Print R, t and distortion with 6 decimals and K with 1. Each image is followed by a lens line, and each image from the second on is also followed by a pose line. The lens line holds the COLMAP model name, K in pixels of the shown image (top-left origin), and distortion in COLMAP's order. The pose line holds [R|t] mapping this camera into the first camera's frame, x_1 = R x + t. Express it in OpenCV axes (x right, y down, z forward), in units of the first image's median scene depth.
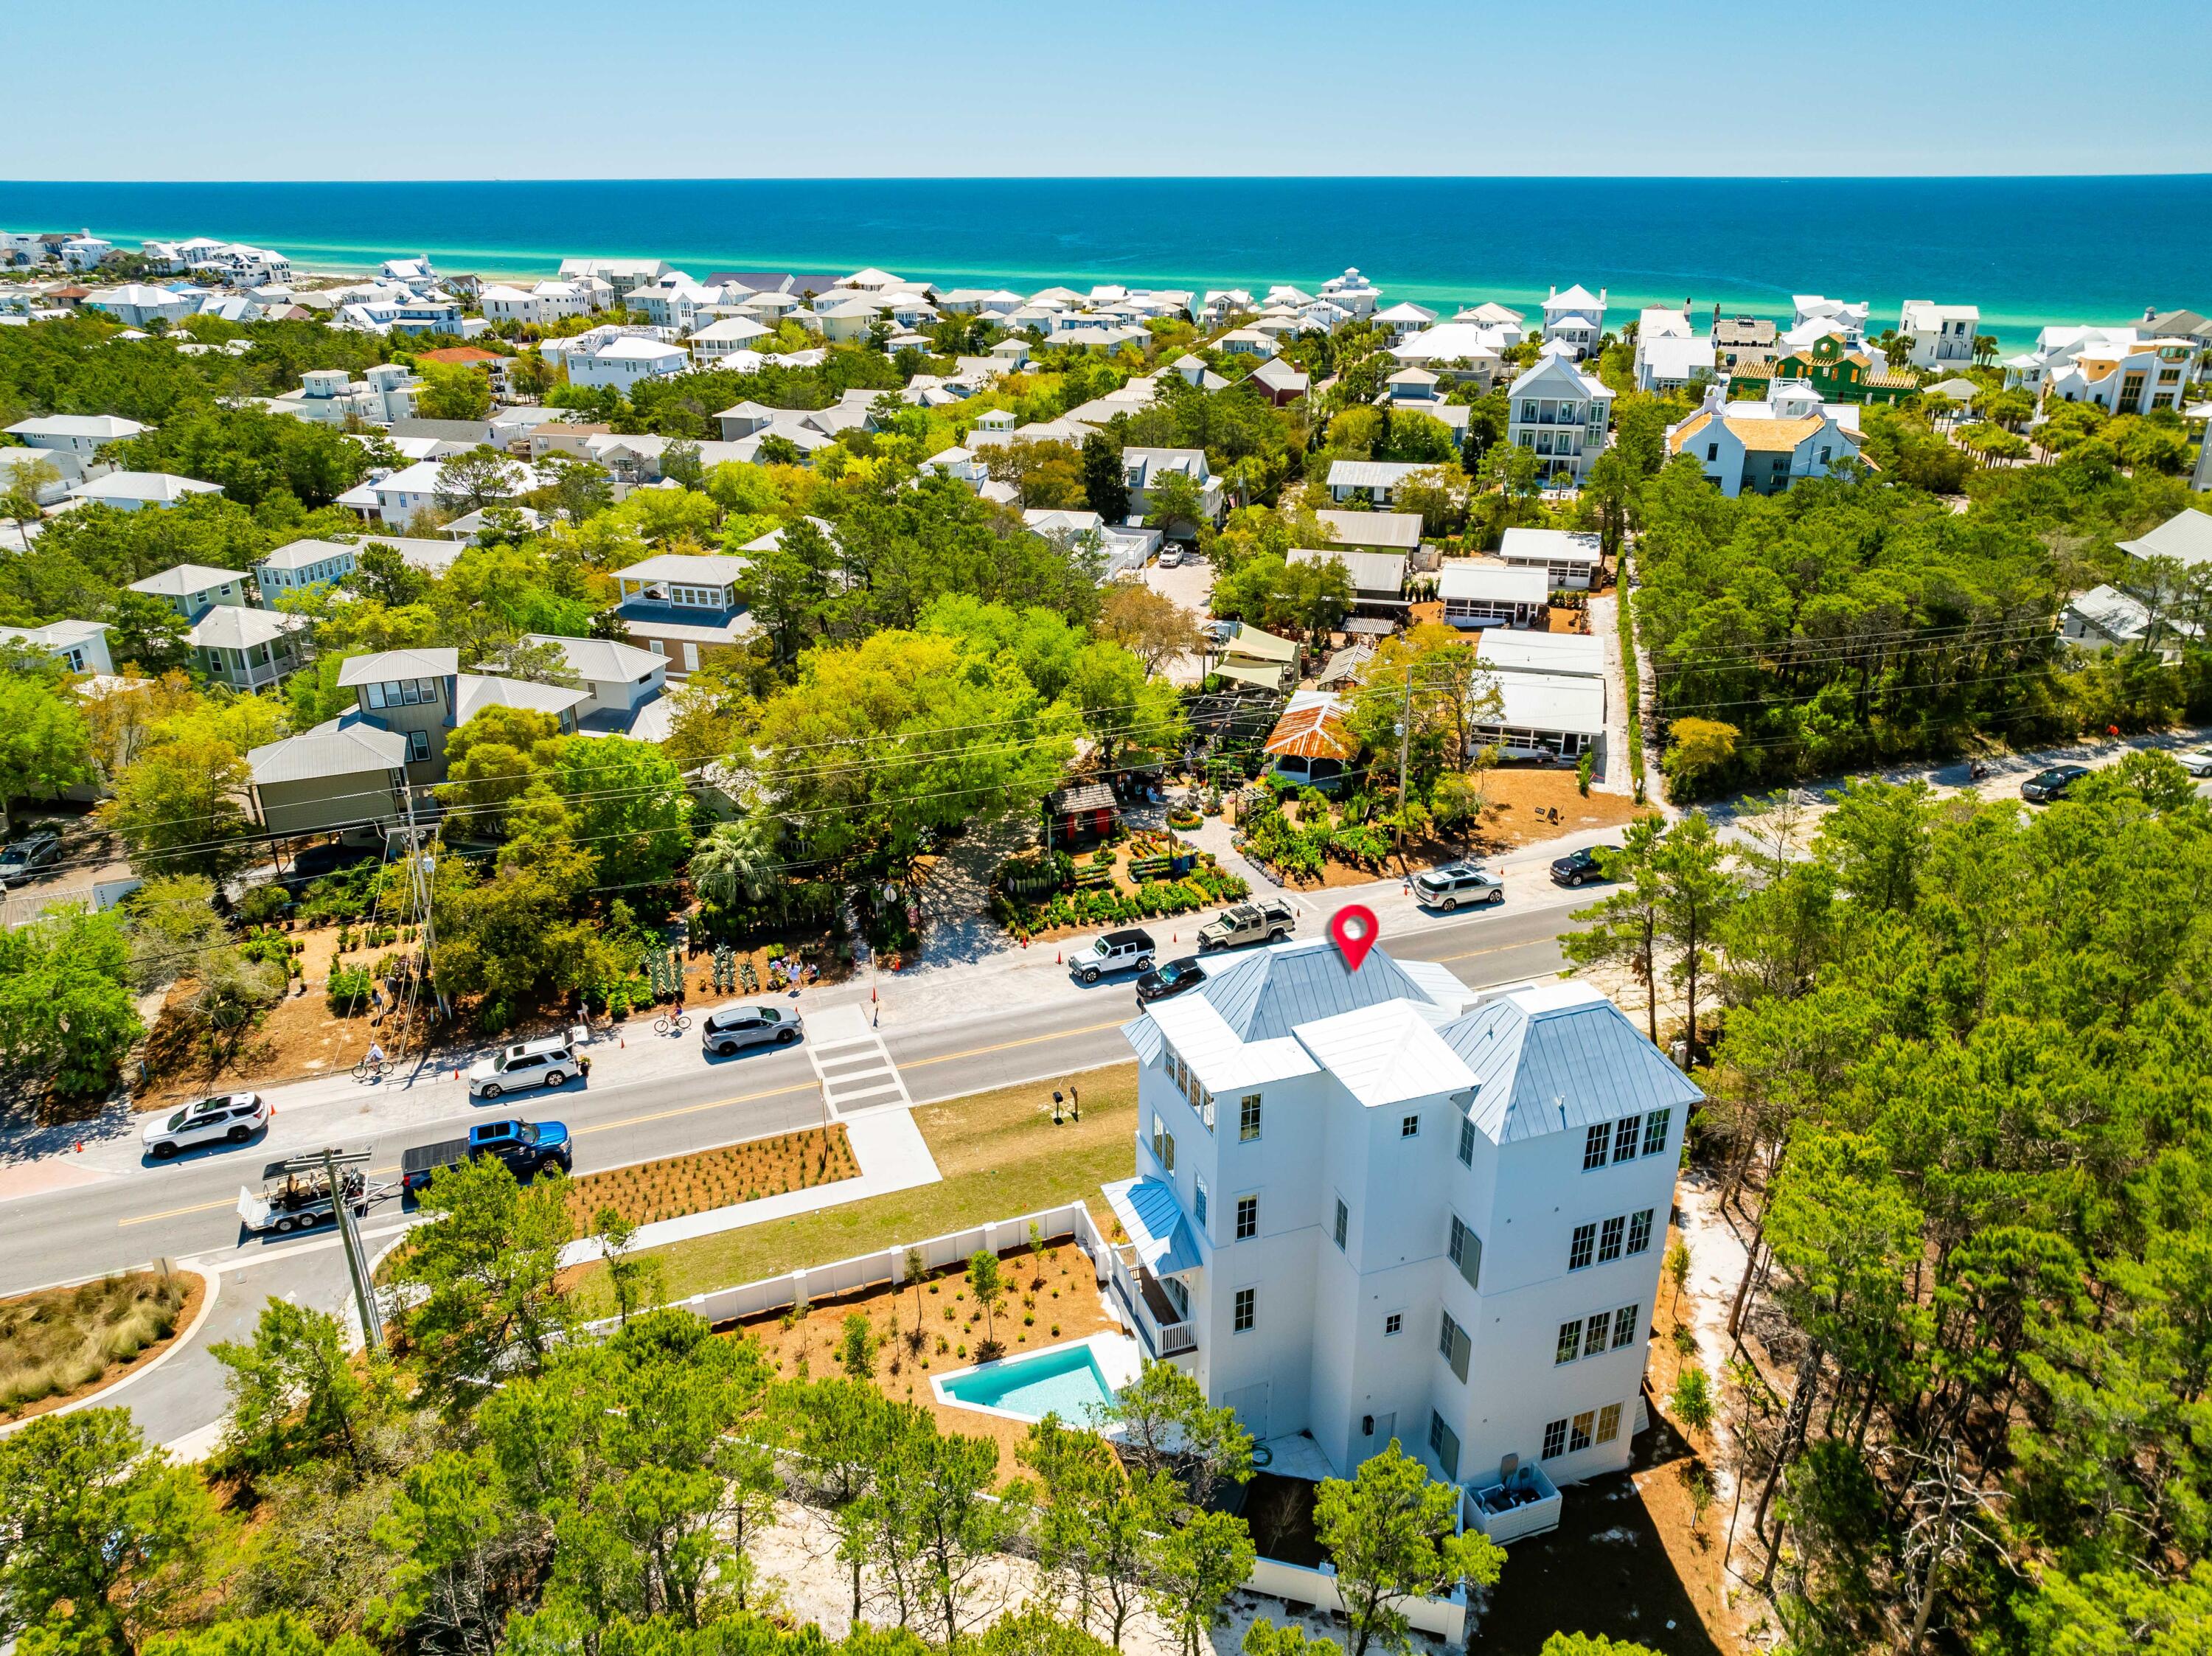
lens RADIAL K [[1531.8, 0, 1109.0], [0, 1531.8, 865.5], [0, 0, 1]] dist [-0.004740, 0.006511]
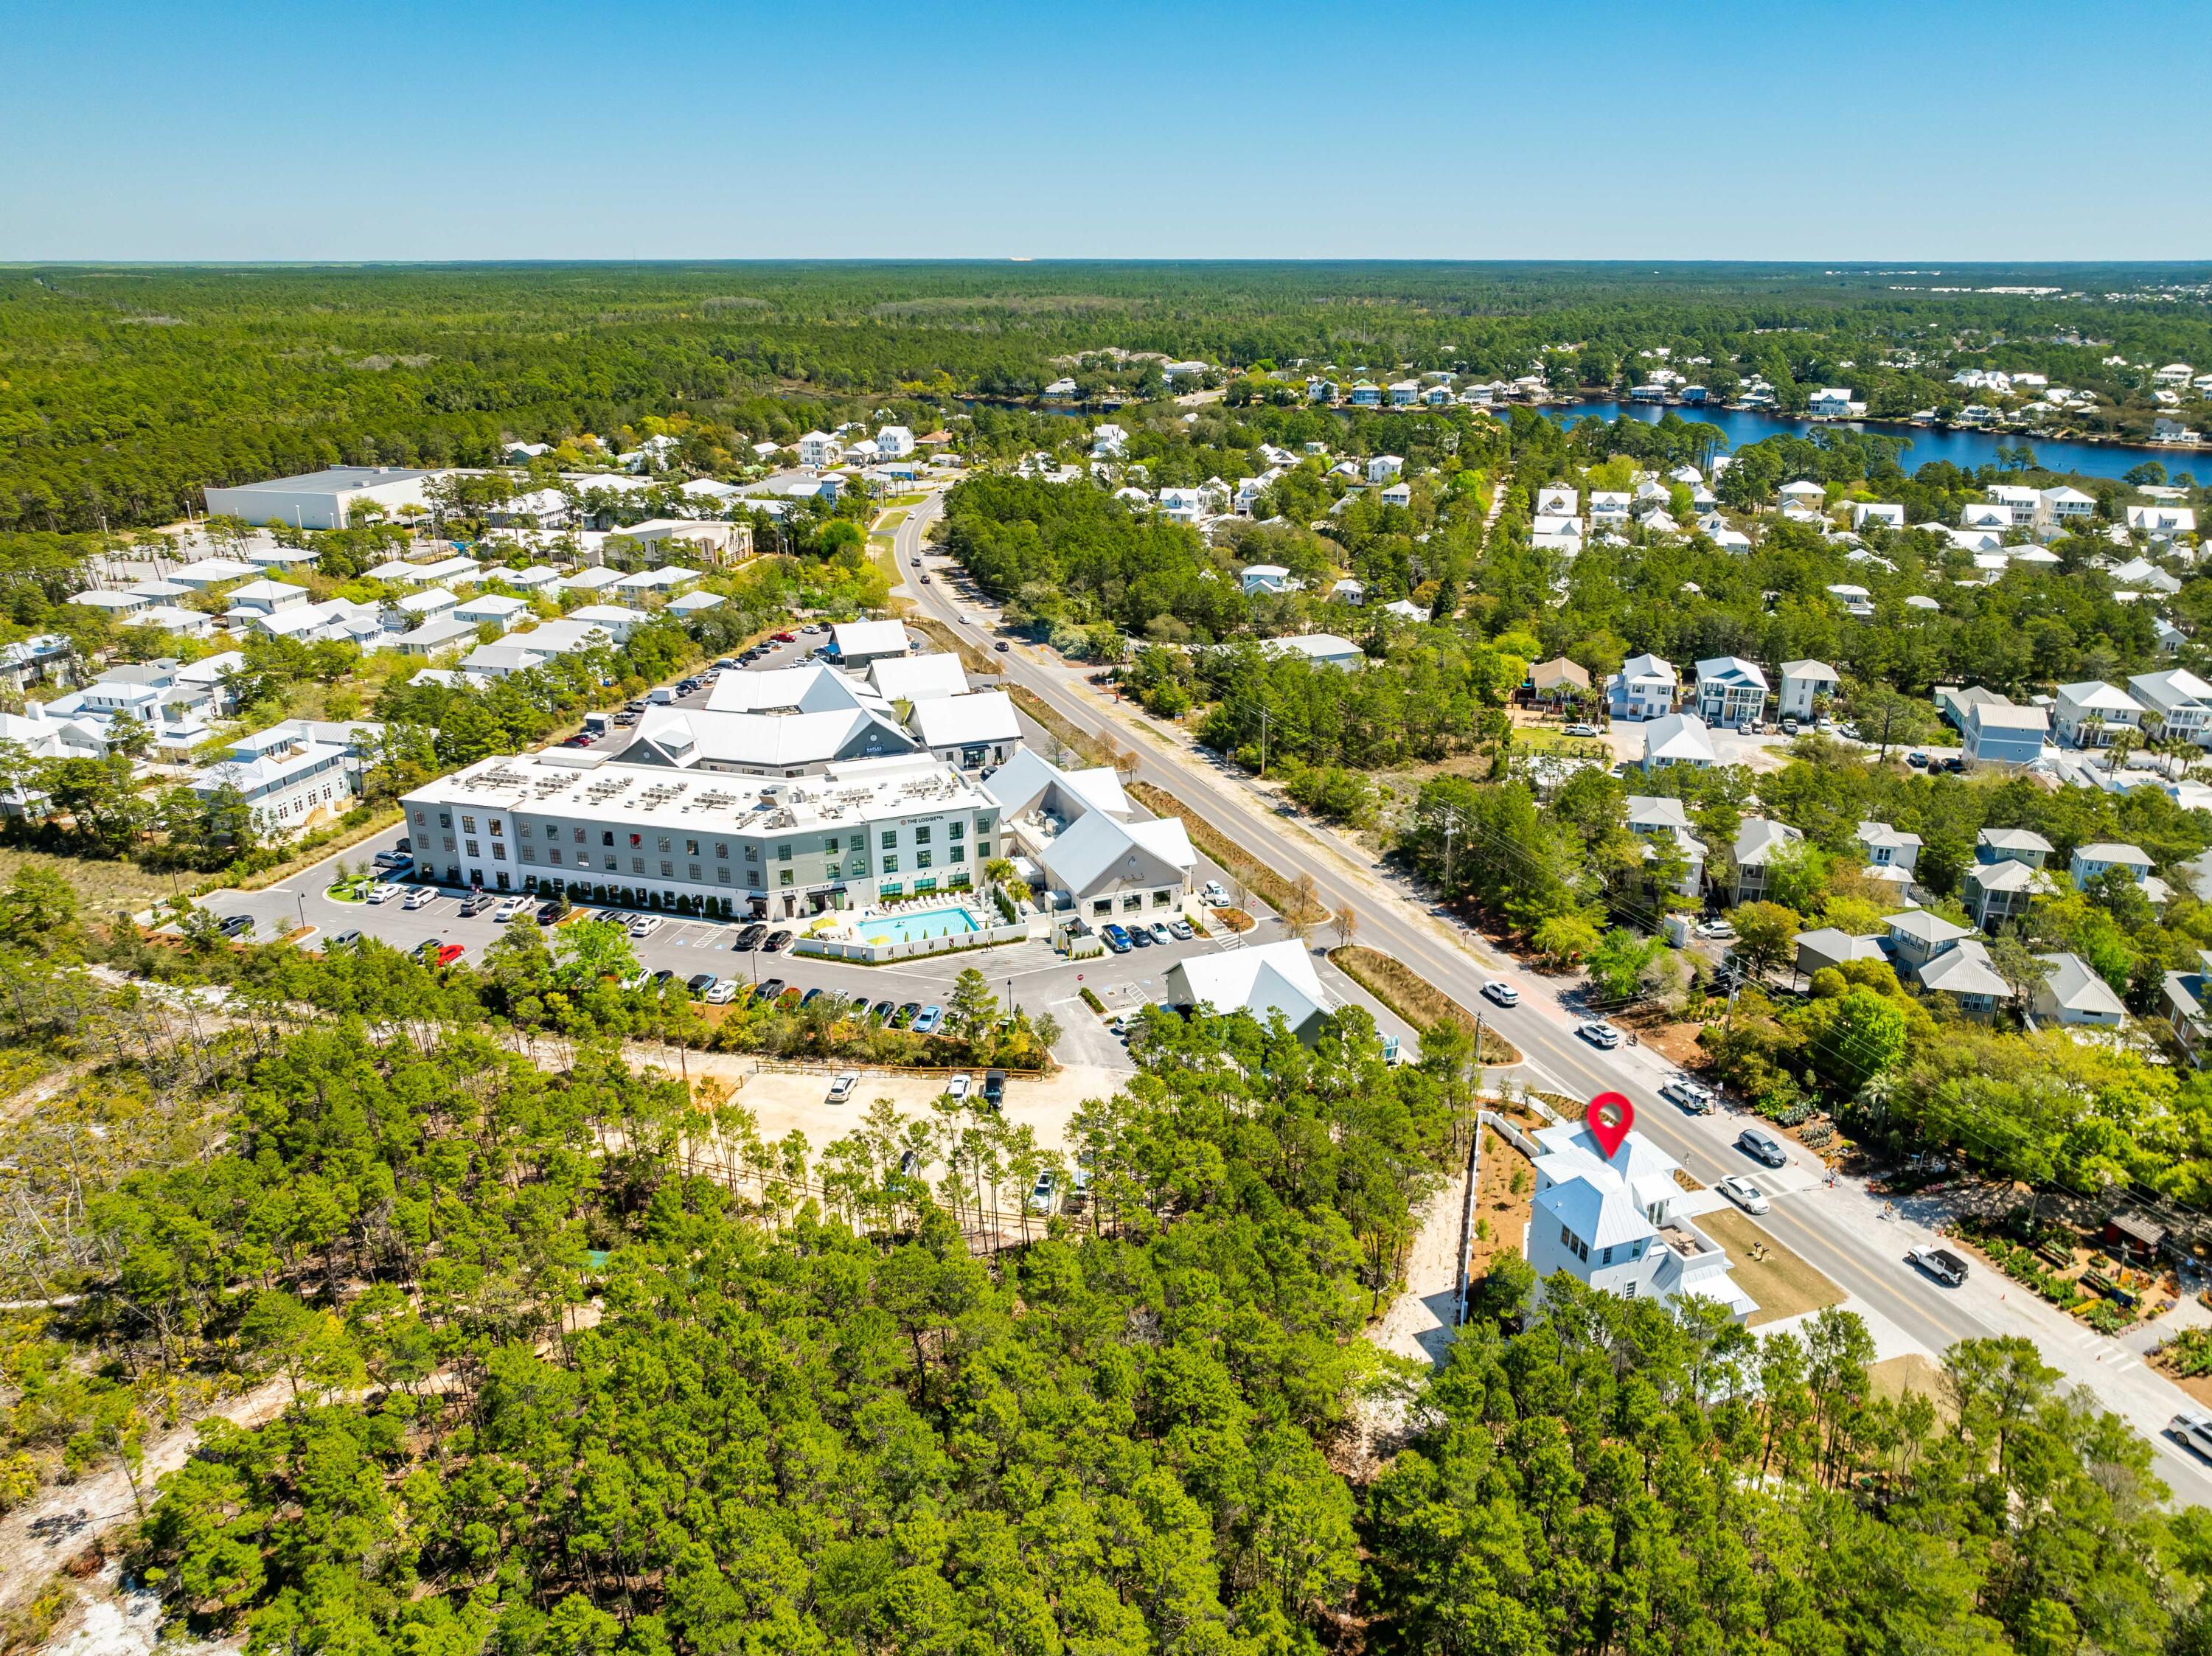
lens RADIAL K [[1540.3, 0, 1106.0], [0, 1540.3, 828.0], [0, 0, 1]] dist [0.009216, -0.021475]
pose [[0.012922, 0.351642, -0.936045, 0.957240], [-0.413164, 0.854350, 0.315248, -0.339392], [0.910565, 0.382667, 0.156326, -0.123262]]
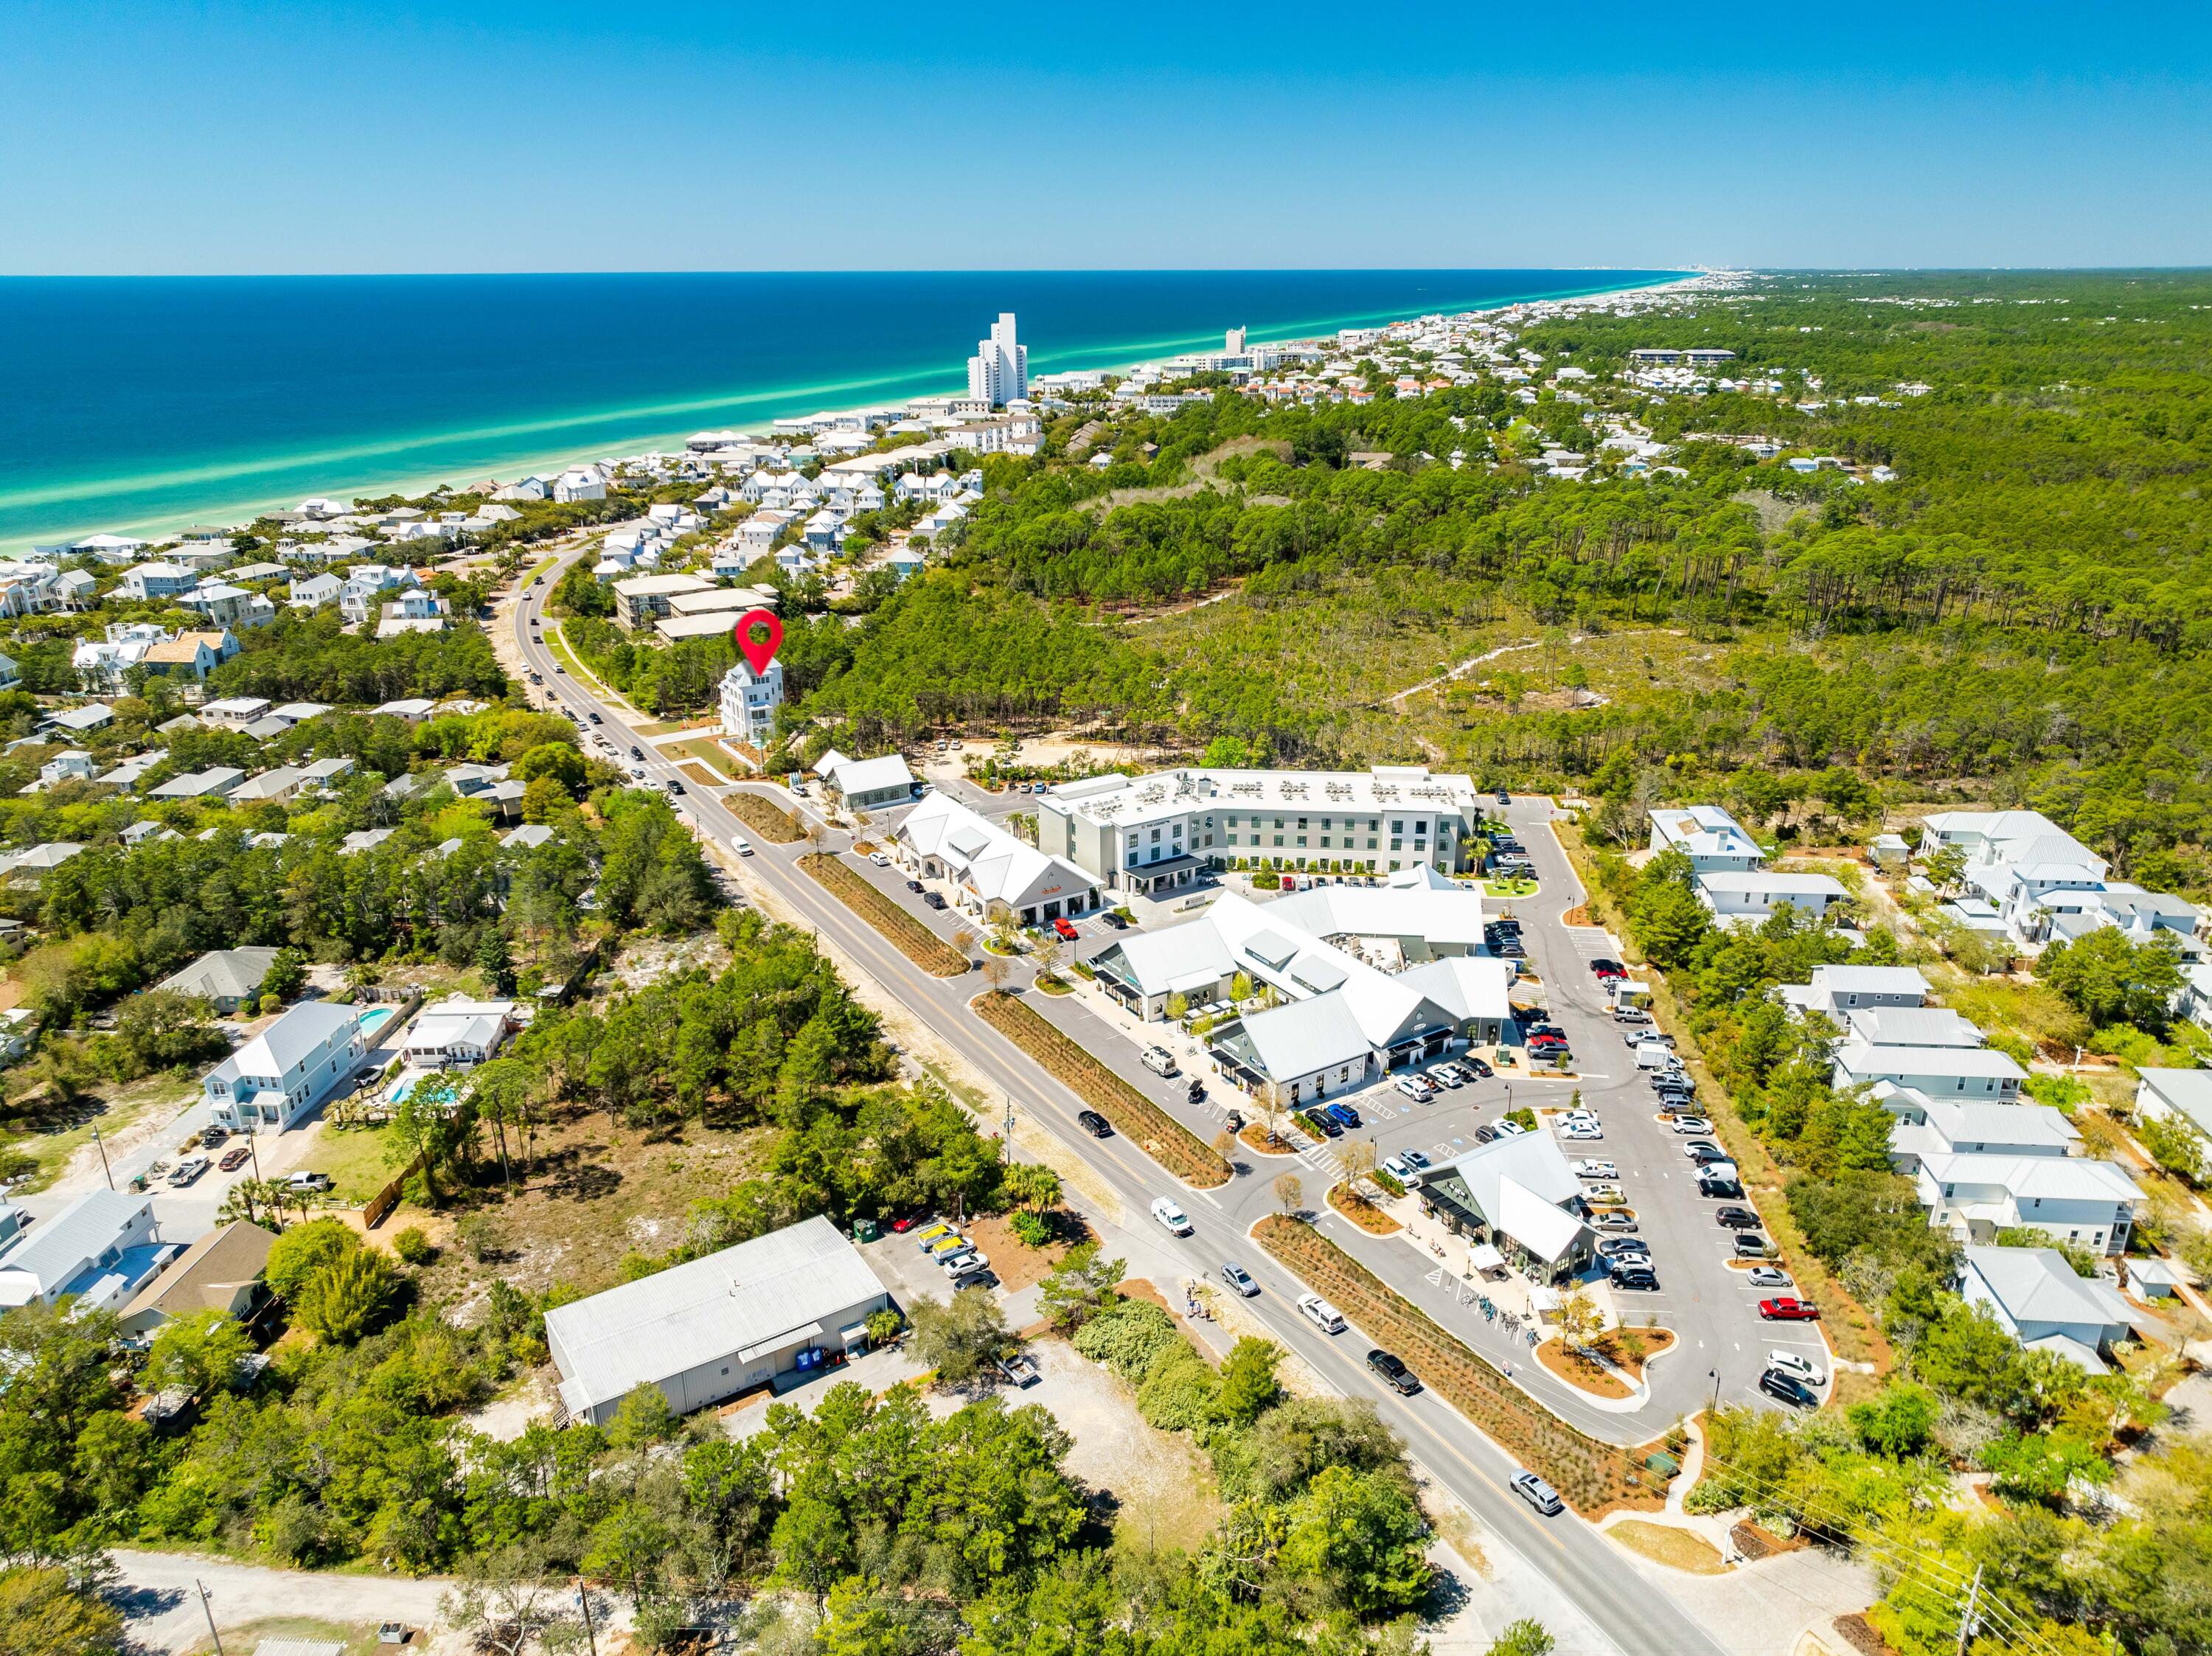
lens RADIAL K [[1546.2, 0, 1106.0], [0, 1546.2, 828.0], [0, 0, 1]] dist [-0.004560, -0.001074]
pose [[-0.193794, -0.336536, 0.921514, -3.047766], [0.408902, 0.826131, 0.387694, -0.609105], [-0.891764, 0.451942, -0.022488, 0.014835]]
